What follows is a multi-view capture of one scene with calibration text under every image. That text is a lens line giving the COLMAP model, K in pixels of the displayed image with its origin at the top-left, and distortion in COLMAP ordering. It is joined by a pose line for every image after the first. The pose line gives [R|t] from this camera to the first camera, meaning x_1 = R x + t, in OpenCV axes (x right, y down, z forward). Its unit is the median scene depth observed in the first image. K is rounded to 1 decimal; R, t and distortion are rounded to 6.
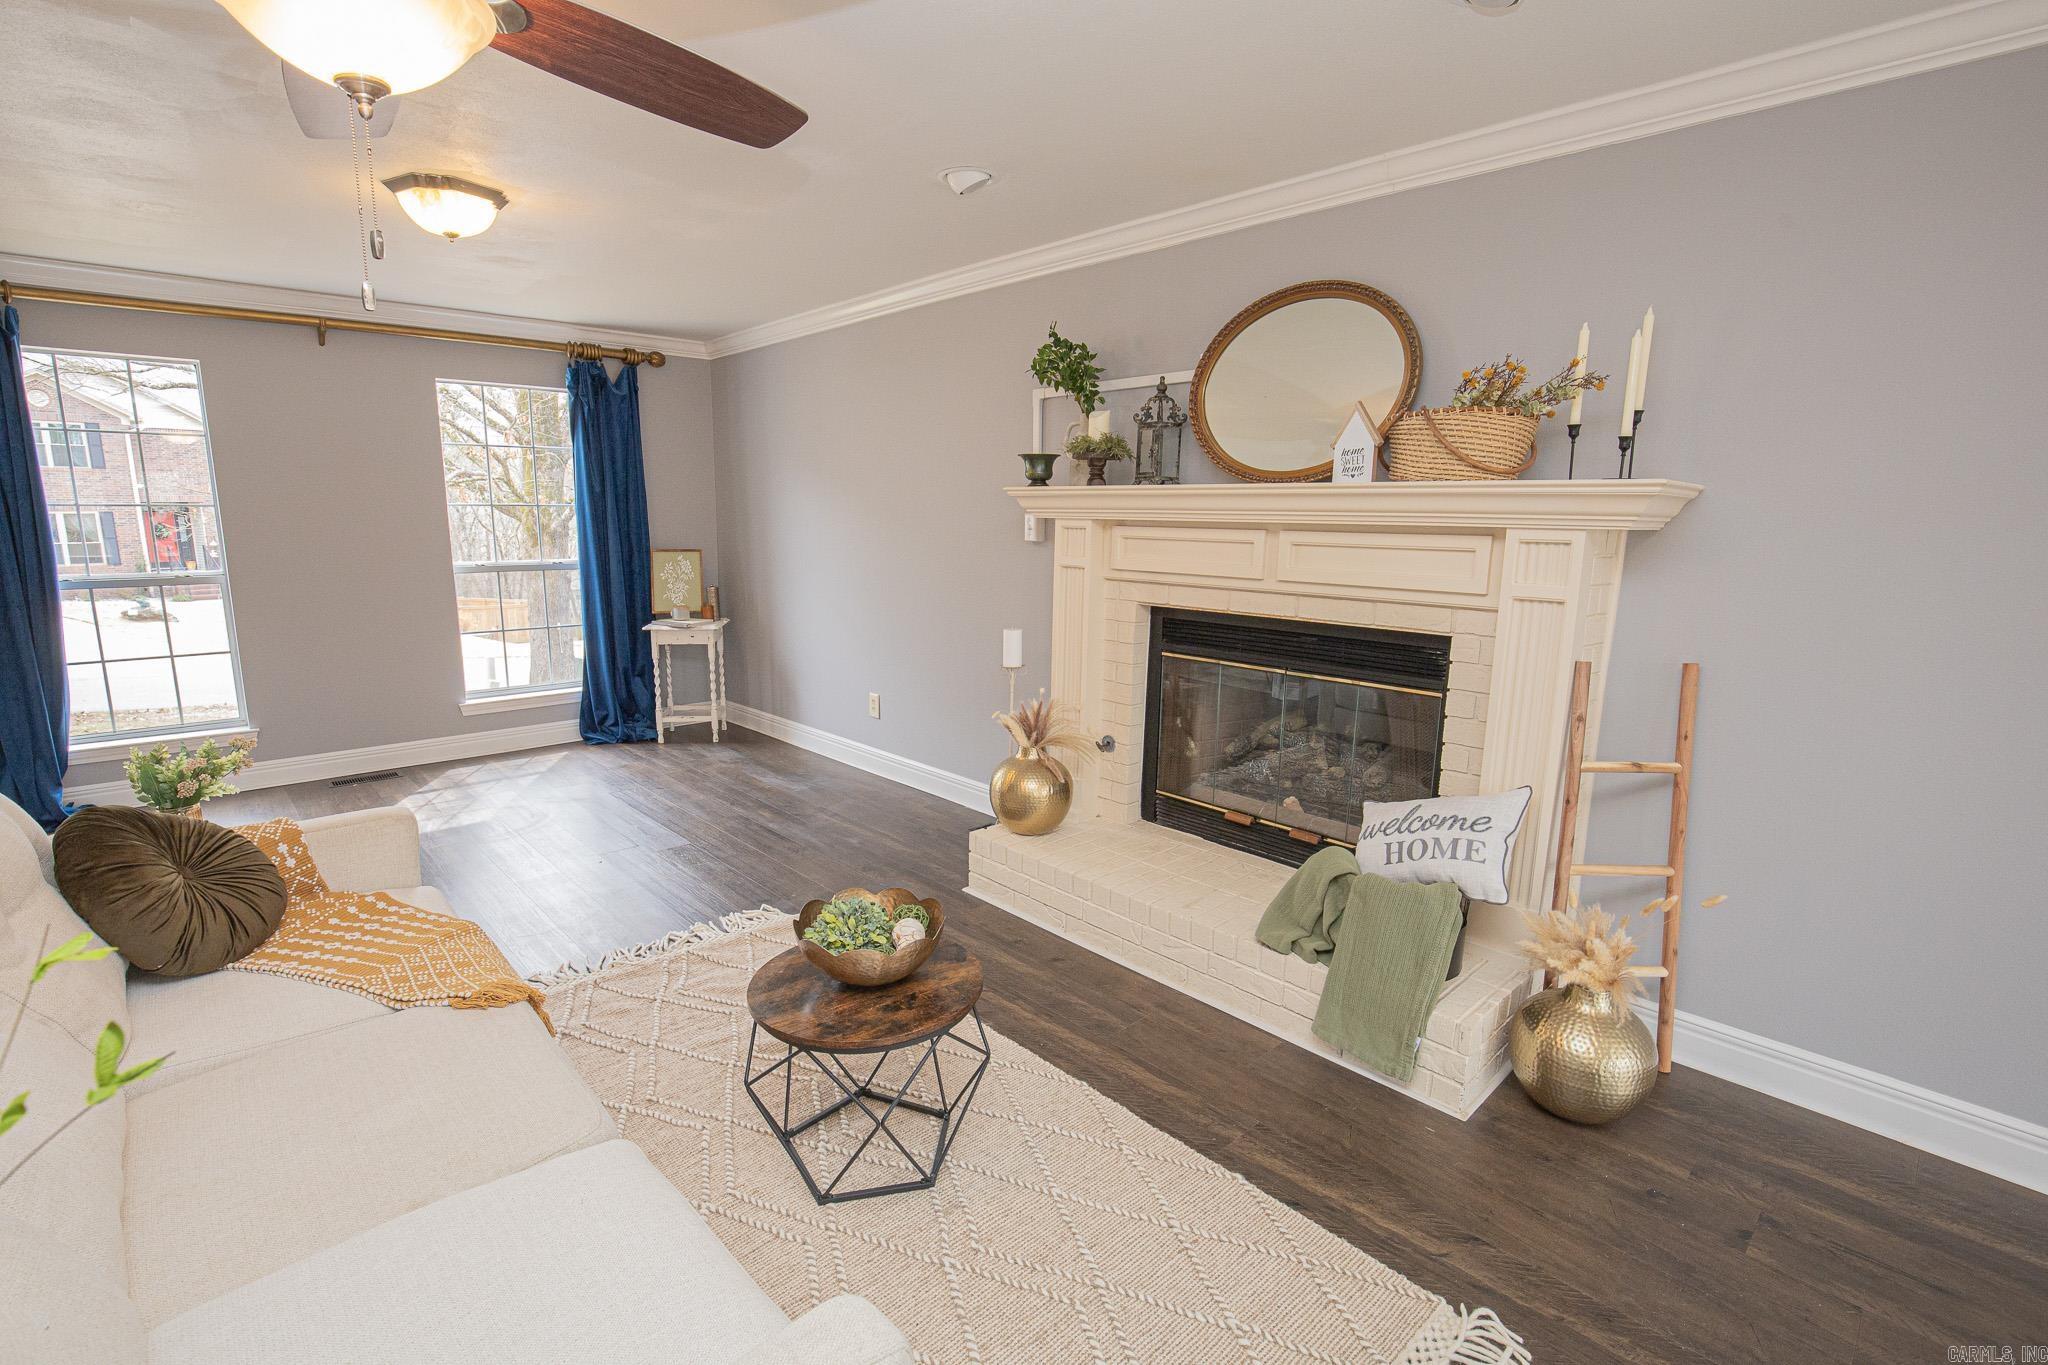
lens RADIAL K [[943.7, 0, 1015.4], [0, 943.7, 697.7], [0, 0, 1]] dist [-0.036470, 0.008404]
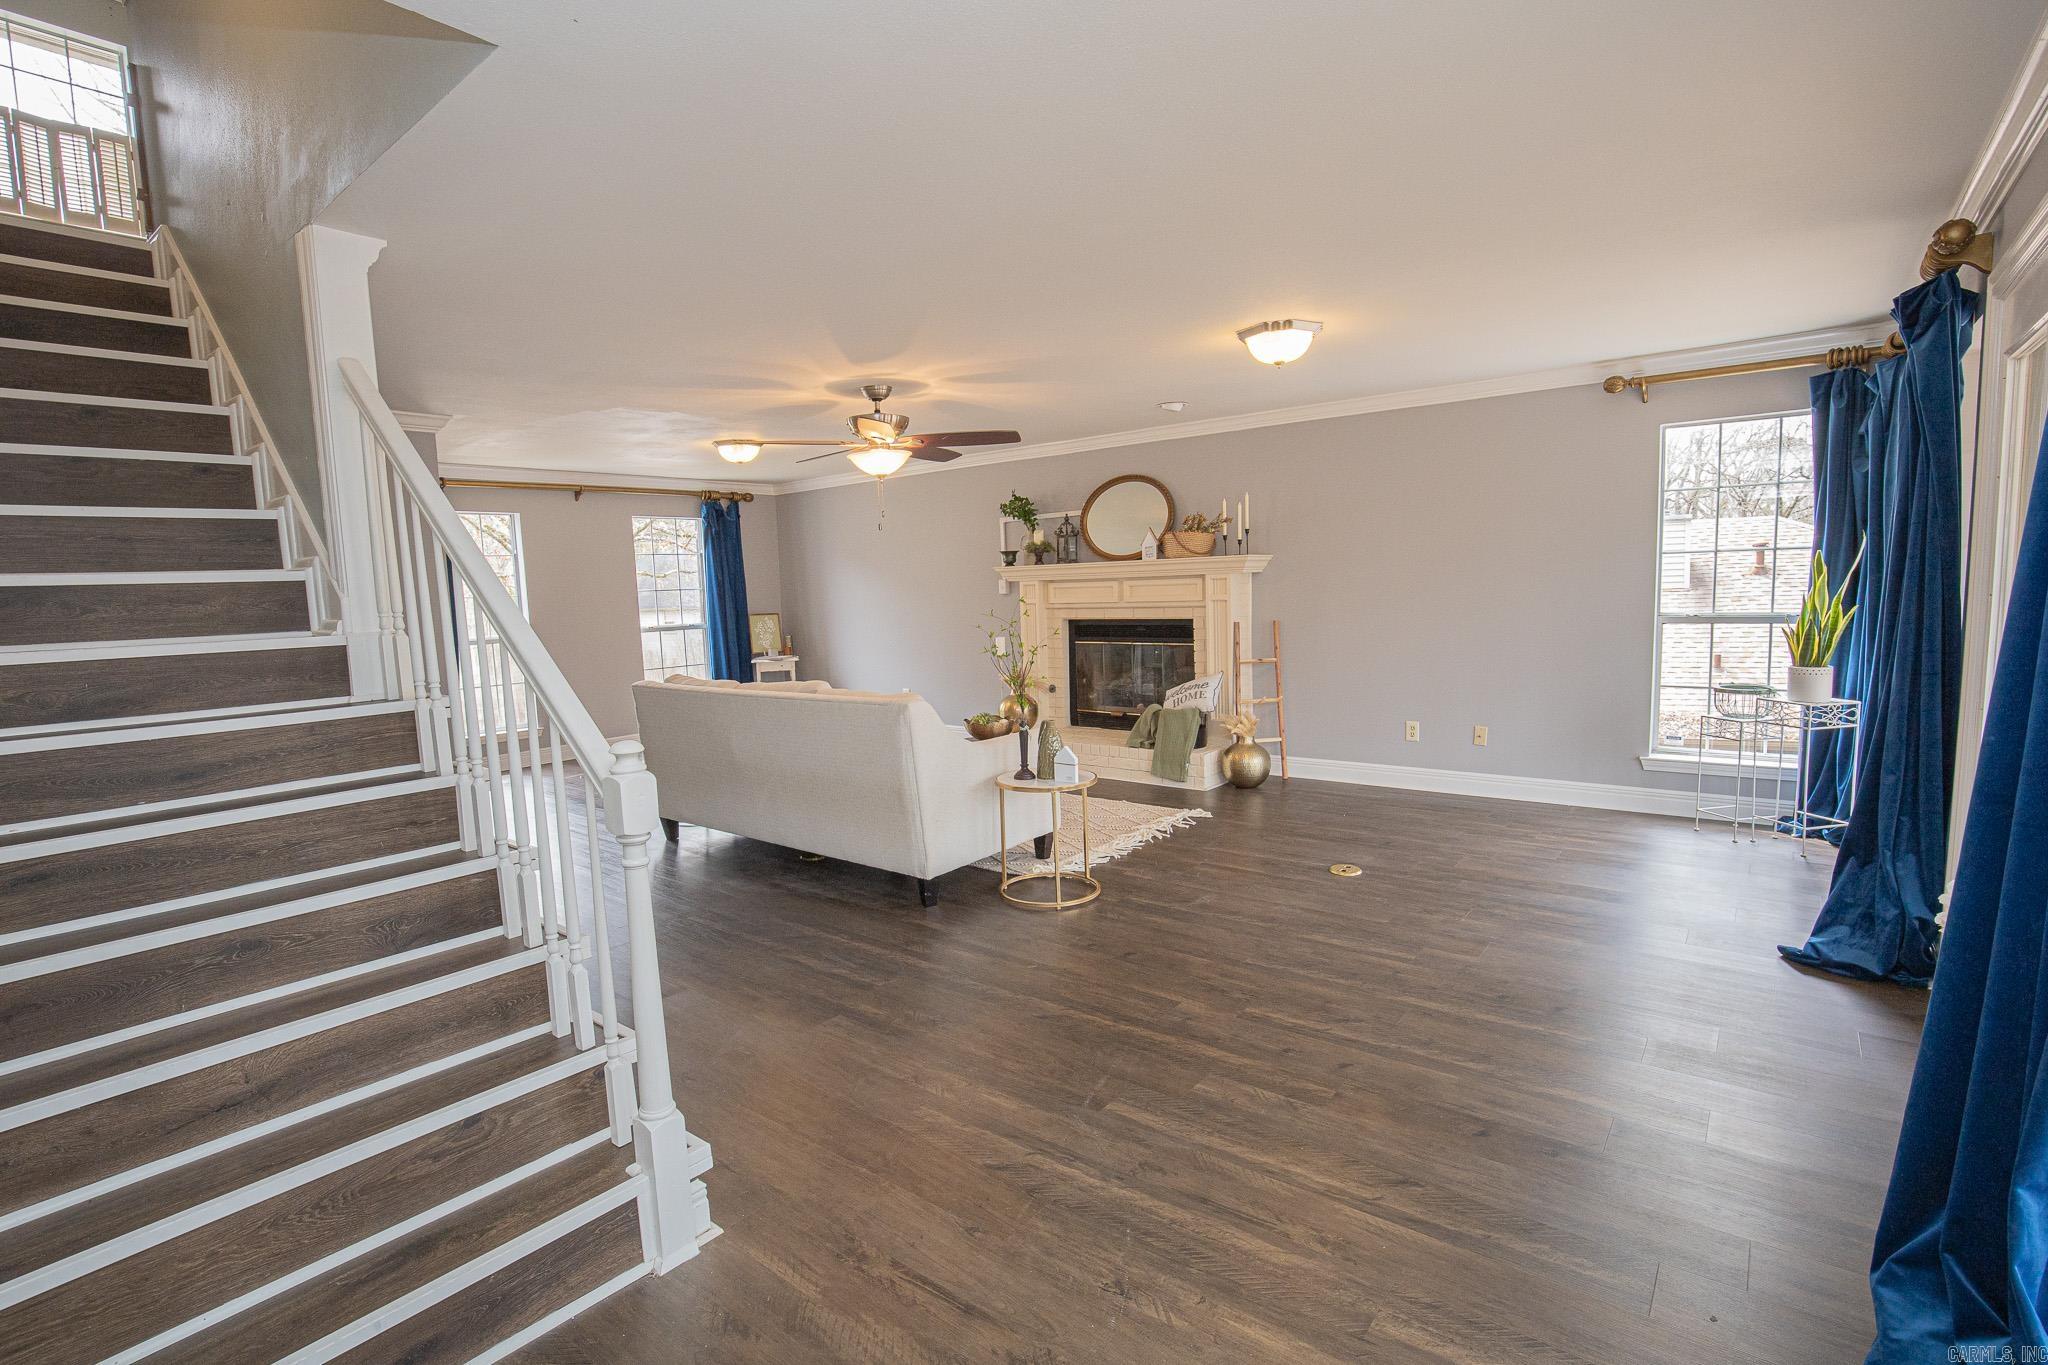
lens RADIAL K [[943.7, 0, 1039.3], [0, 943.7, 687.7], [0, 0, 1]] dist [-0.036470, 0.008404]
pose [[0.987003, -0.060964, 0.148693, -0.247391], [0.073452, 0.994086, -0.079992, 0.220668], [-0.142937, 0.089874, 0.985643, -1.071771]]
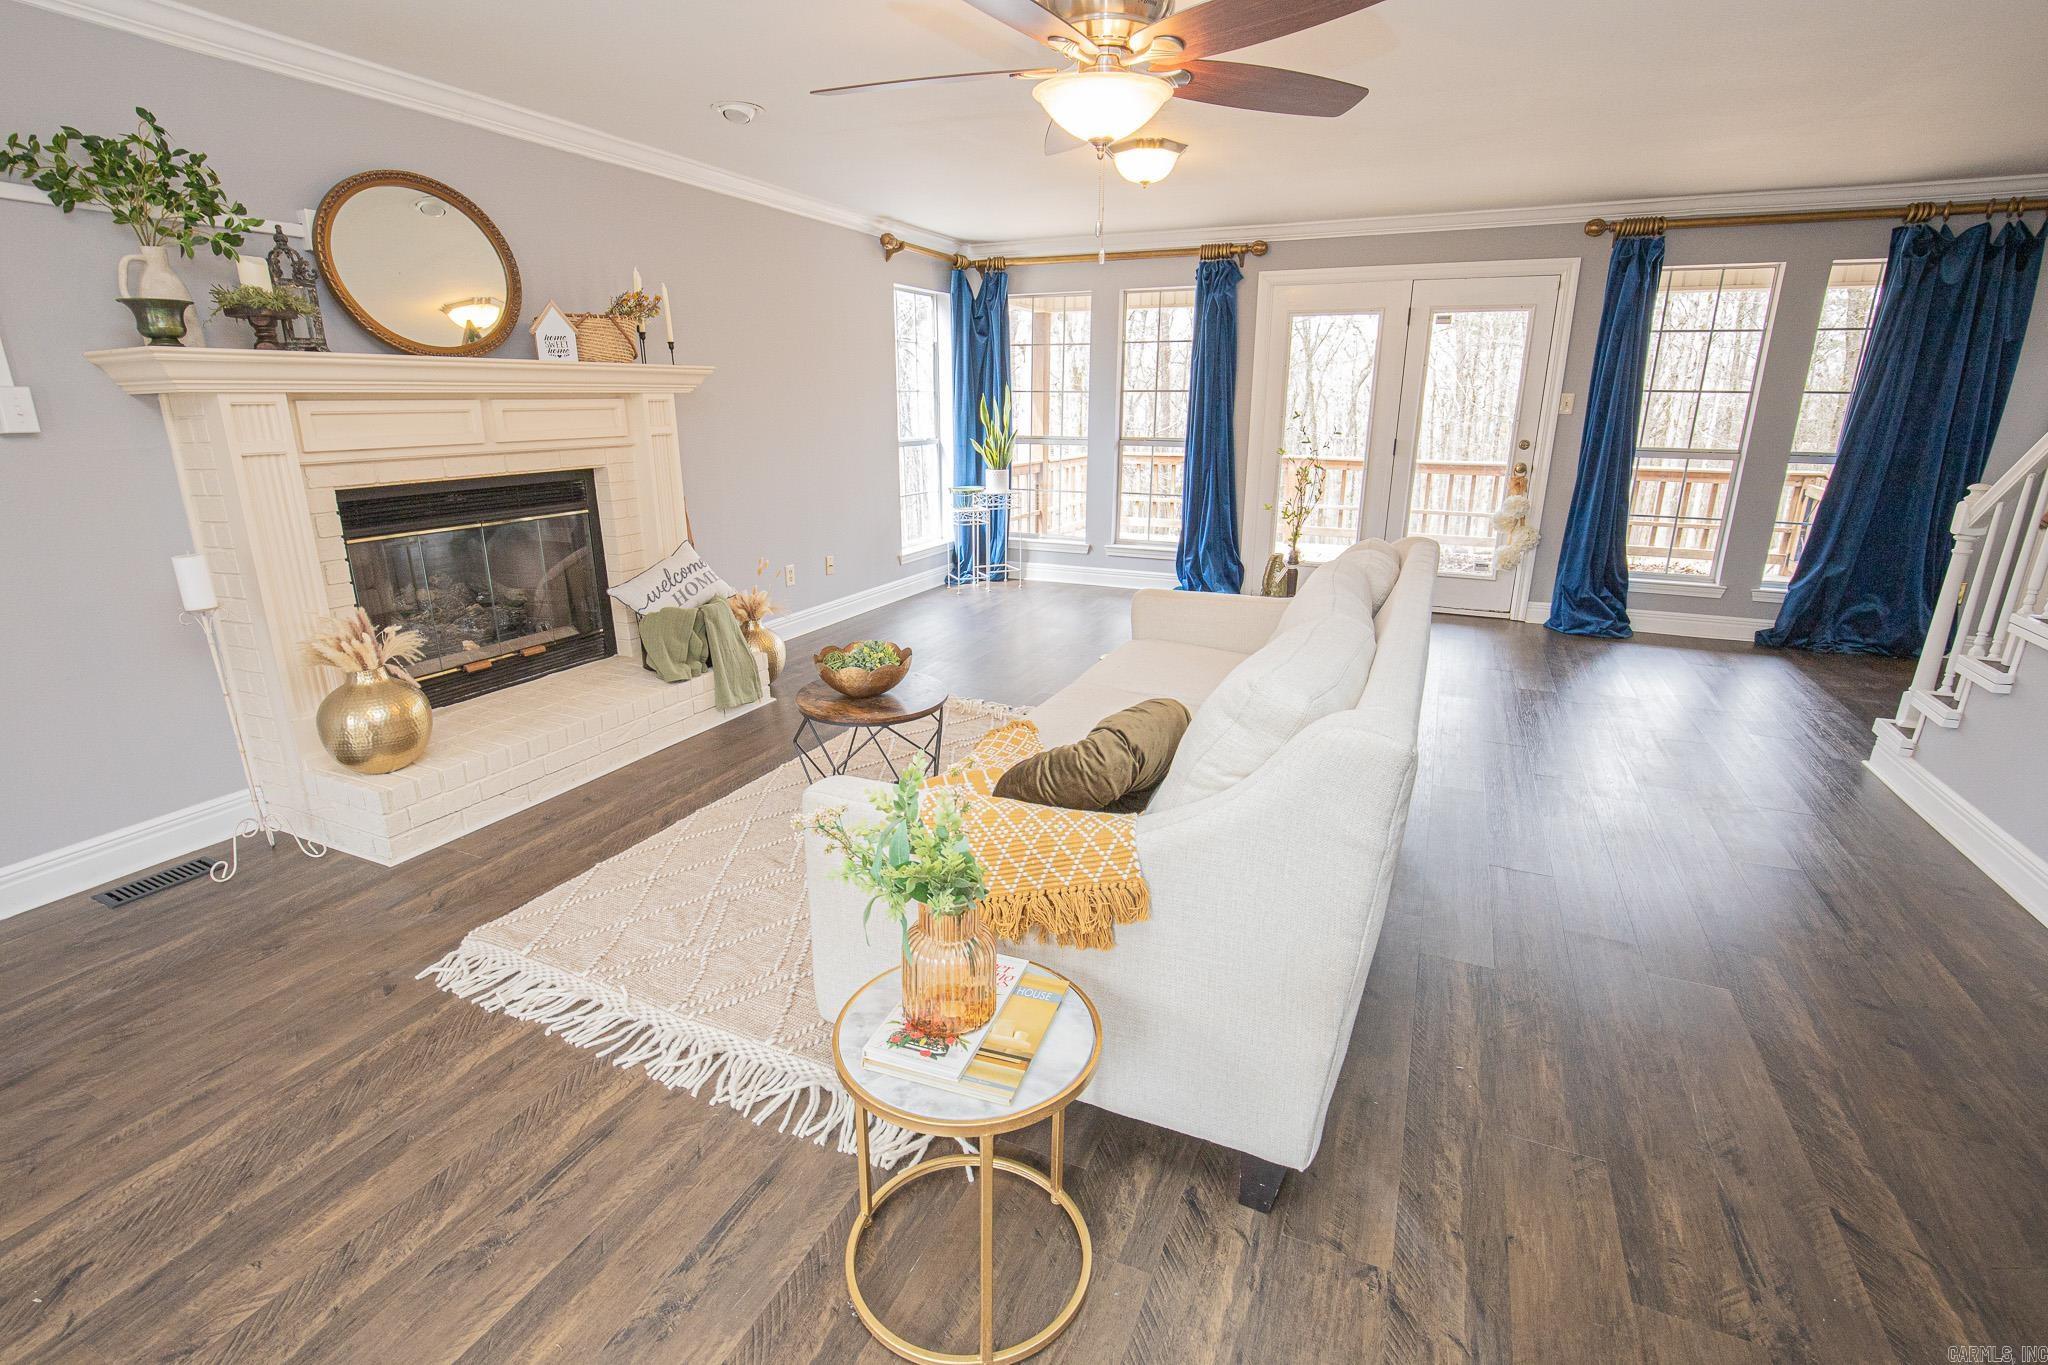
lens RADIAL K [[943.7, 0, 1008.4], [0, 943.7, 684.6], [0, 0, 1]] dist [-0.036470, 0.008404]
pose [[-0.383269, -0.274912, 0.881776, -0.946628], [0.176978, 0.915130, 0.362236, -0.136197], [-0.906523, 0.294889, -0.302088, 0.746385]]
